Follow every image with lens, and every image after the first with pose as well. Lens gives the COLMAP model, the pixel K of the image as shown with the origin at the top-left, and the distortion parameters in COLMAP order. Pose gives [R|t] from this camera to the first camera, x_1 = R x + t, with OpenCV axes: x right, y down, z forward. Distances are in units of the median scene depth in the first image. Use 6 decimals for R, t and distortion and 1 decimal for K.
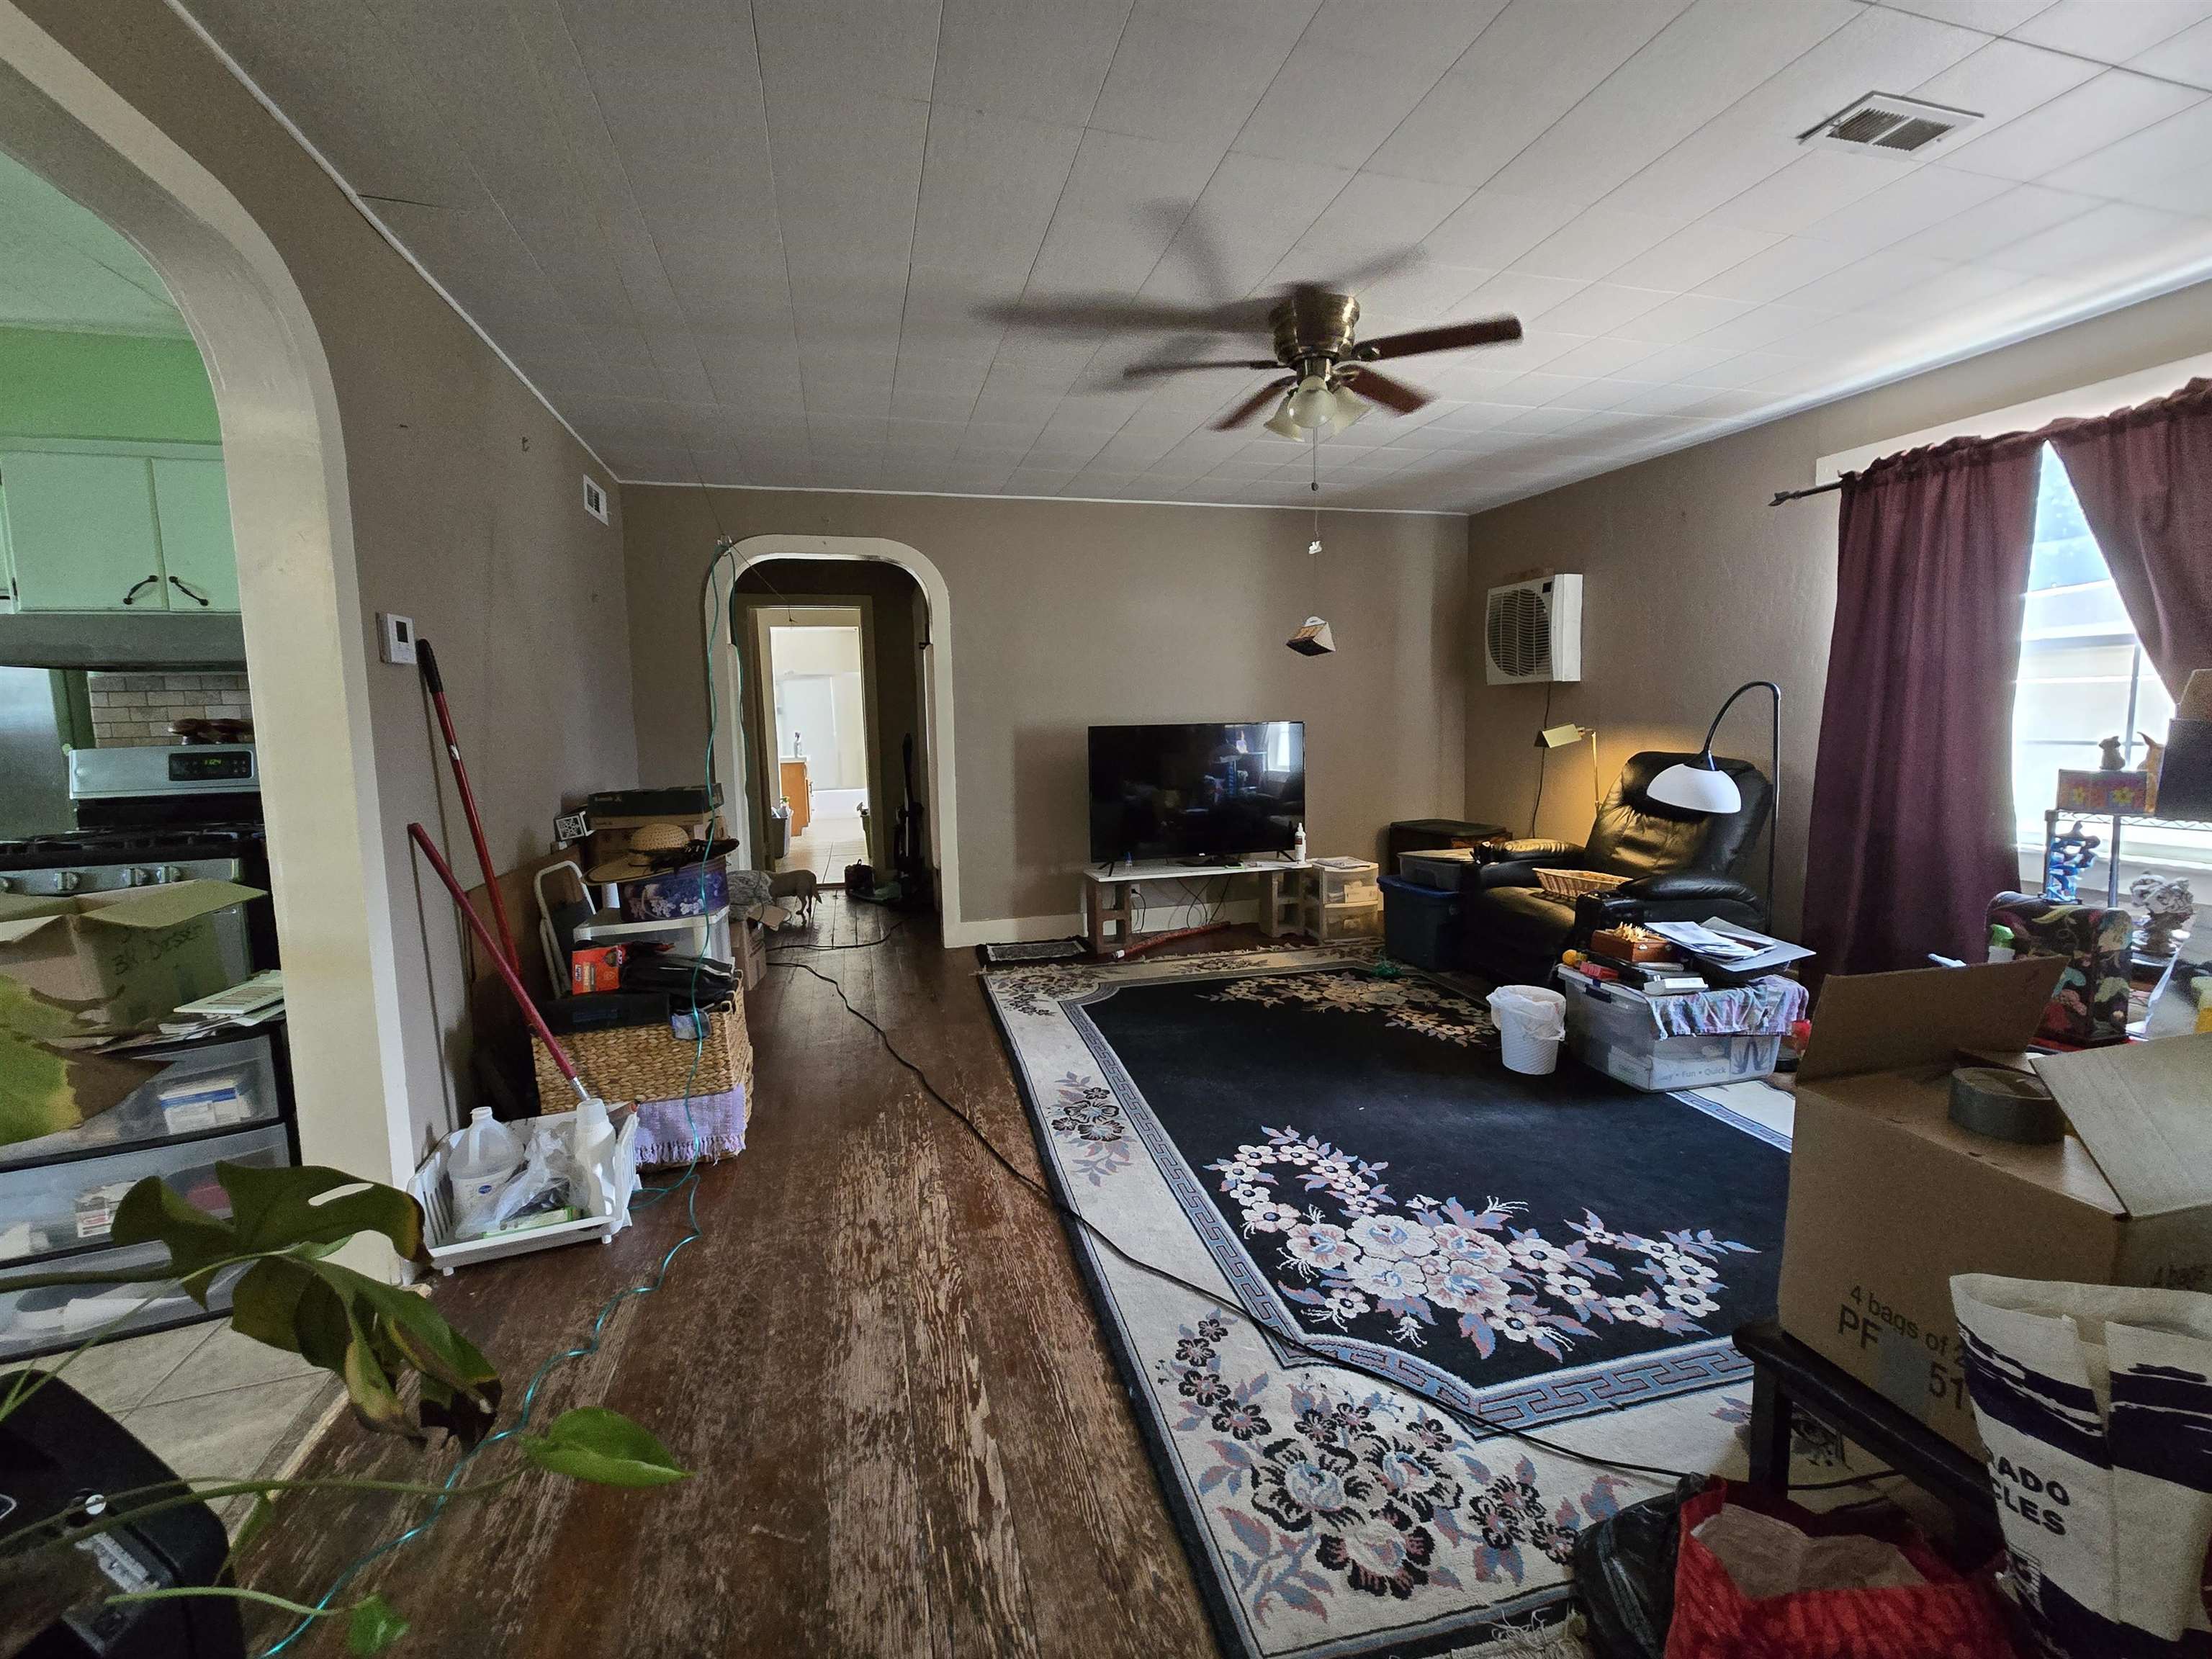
lens RADIAL K [[901.4, 0, 1104.2], [0, 901.4, 804.5], [0, 0, 1]] dist [0.001574, 0.000114]
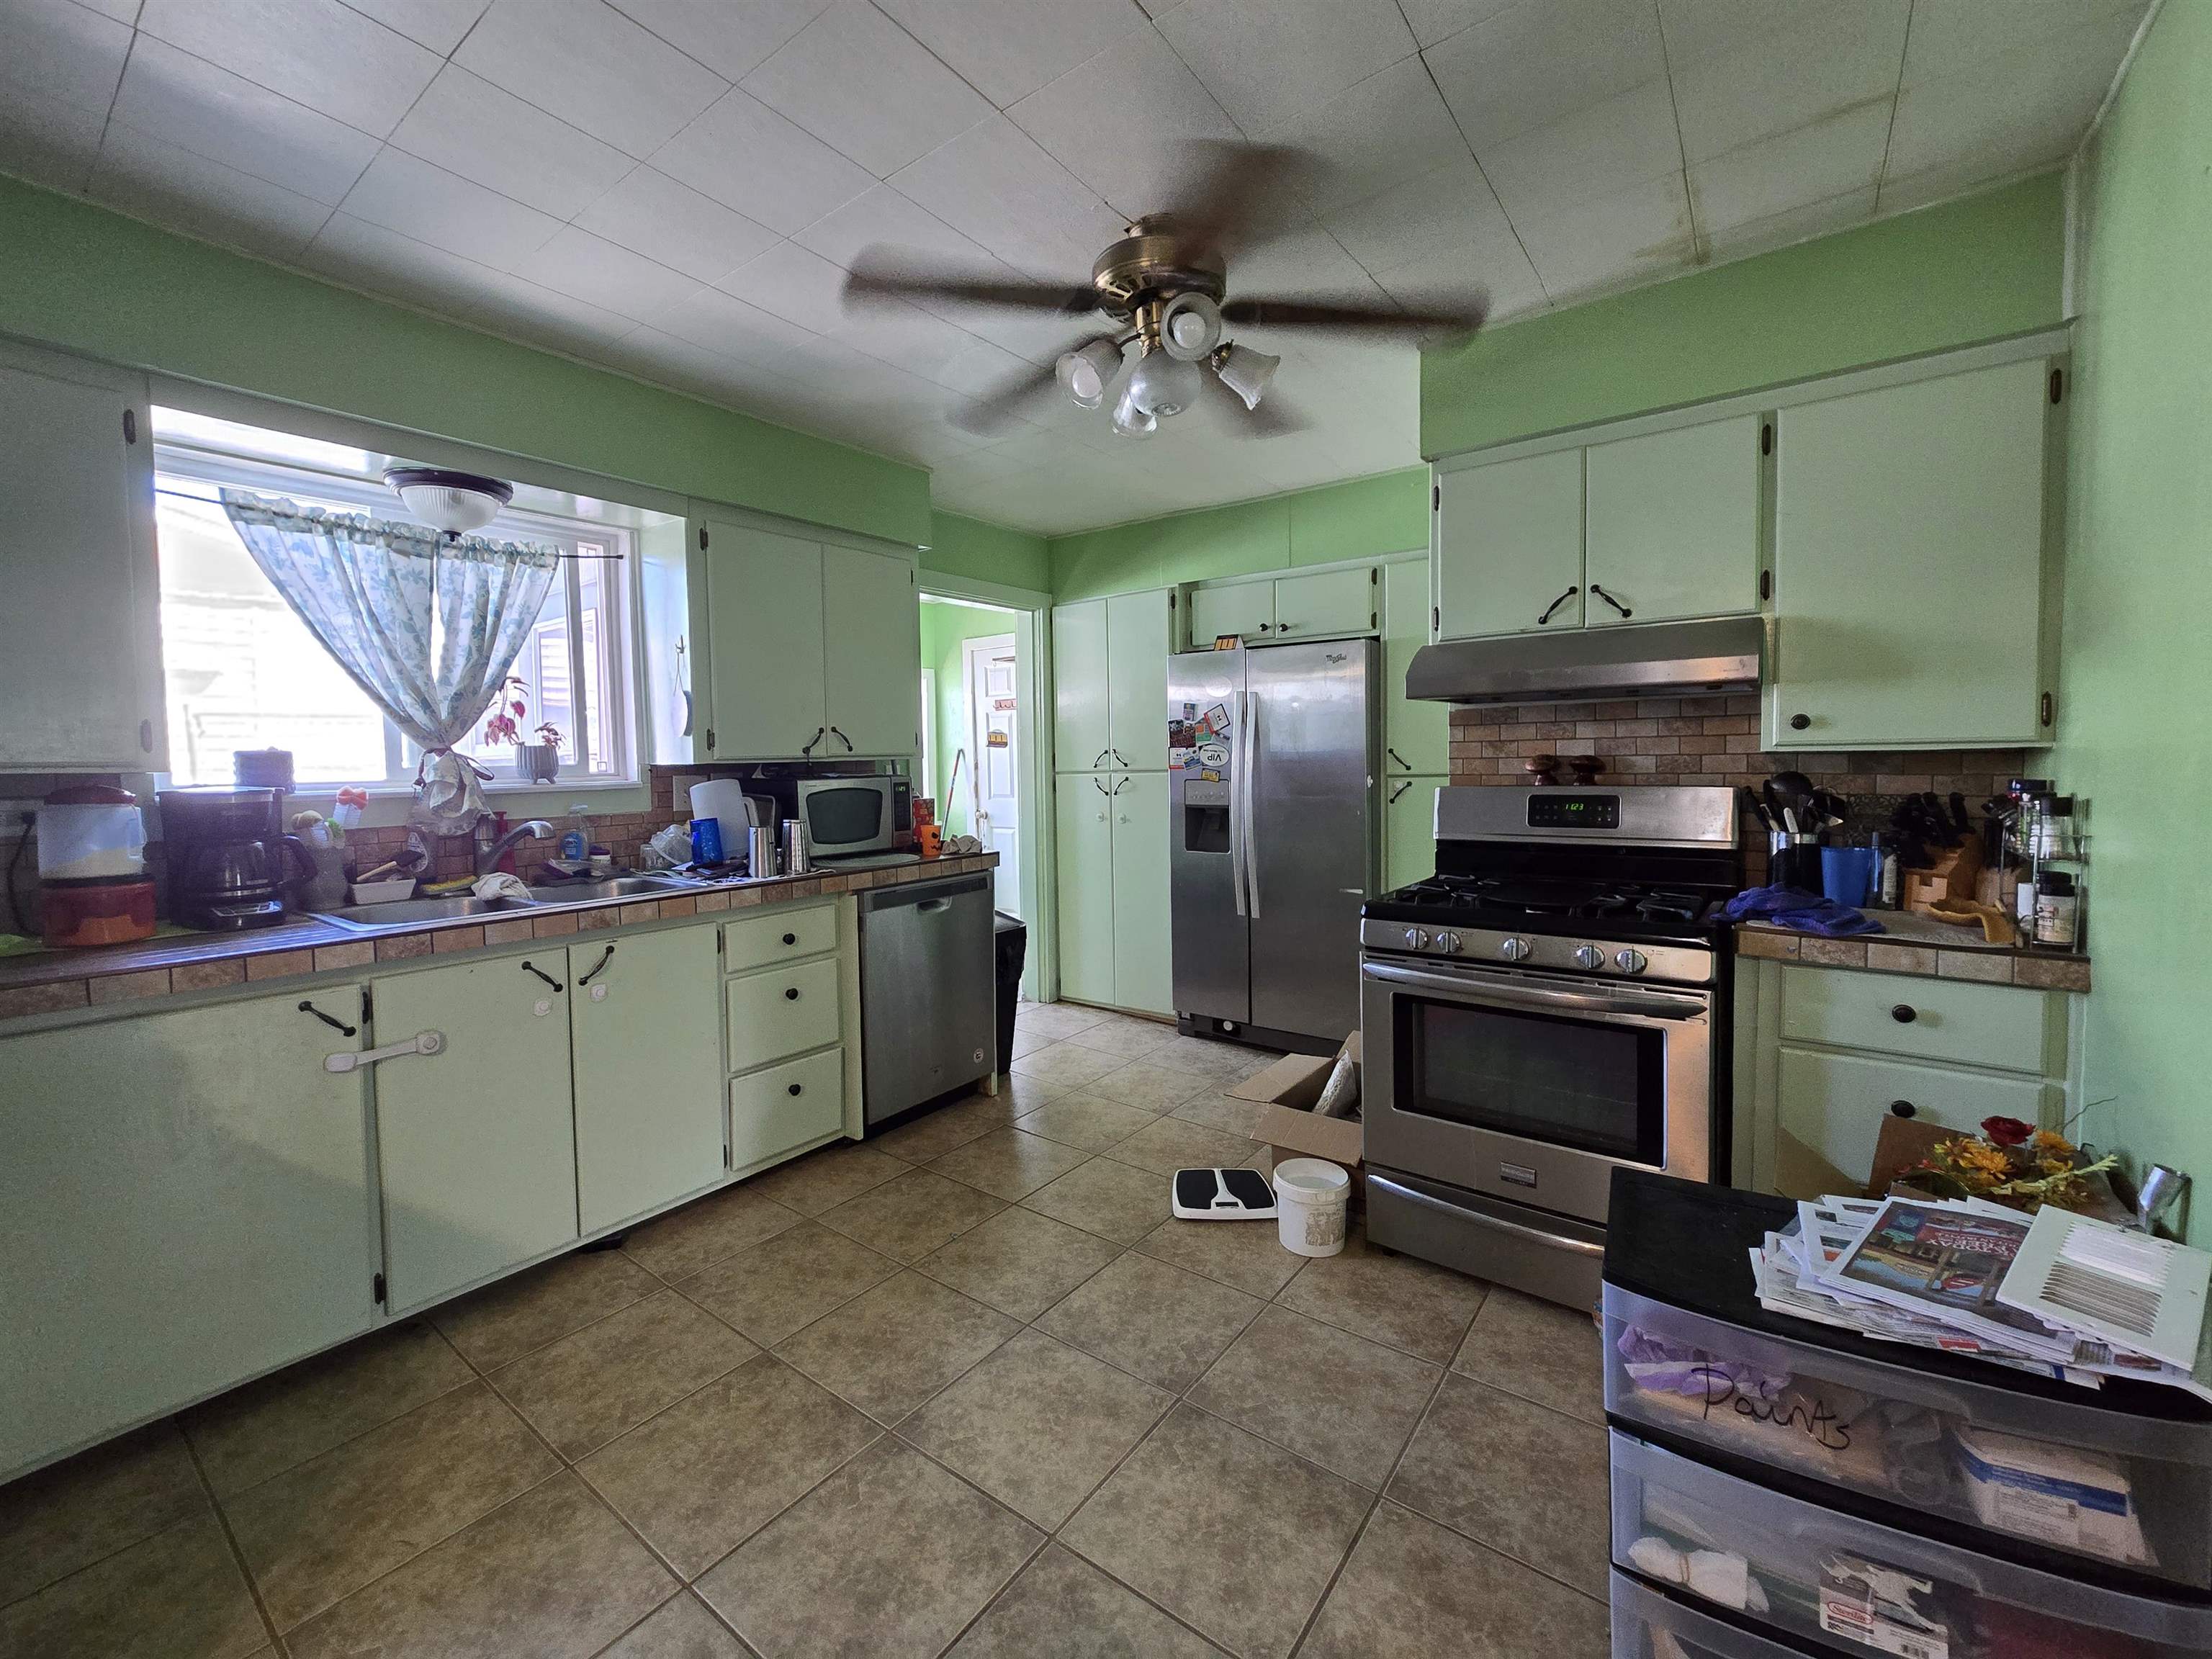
lens RADIAL K [[901.4, 0, 1104.2], [0, 901.4, 804.5], [0, 0, 1]] dist [0.001574, 0.000114]
pose [[0.623164, 0.054576, -0.780185, -0.655998], [-0.077397, 0.996969, 0.007921, -0.024110], [0.778252, 0.055448, 0.625499, 0.145555]]
